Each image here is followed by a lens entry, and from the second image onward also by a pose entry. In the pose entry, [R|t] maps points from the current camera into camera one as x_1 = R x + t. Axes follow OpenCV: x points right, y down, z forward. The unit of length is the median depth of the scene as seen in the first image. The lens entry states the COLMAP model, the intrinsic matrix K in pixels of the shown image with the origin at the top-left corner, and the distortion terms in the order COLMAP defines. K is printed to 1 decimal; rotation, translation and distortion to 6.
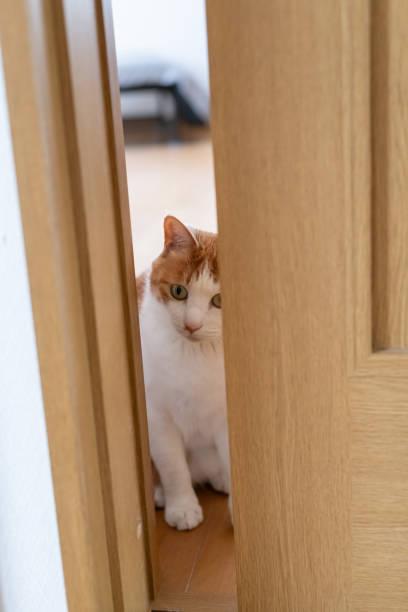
lens RADIAL K [[1027.7, 0, 204.0], [0, 1027.7, 306.0], [0, 0, 1]] dist [0.001018, 0.142678]
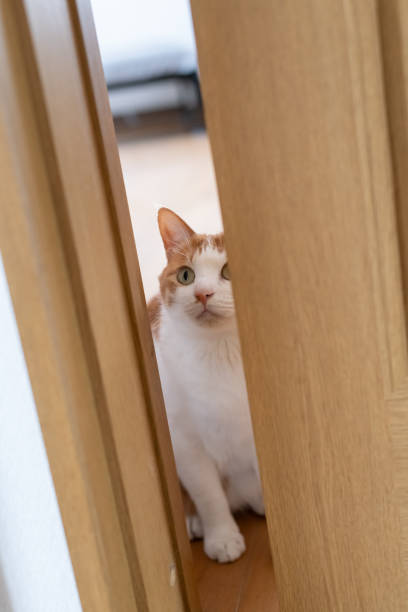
lens RADIAL K [[1027.7, 0, 204.0], [0, 1027.7, 306.0], [0, 0, 1]] dist [0.001018, 0.142678]
pose [[0.995659, -0.081398, -0.045146, 0.028921], [0.082217, 0.996476, 0.016586, -0.040458], [0.043637, -0.020226, 0.998843, 0.095303]]
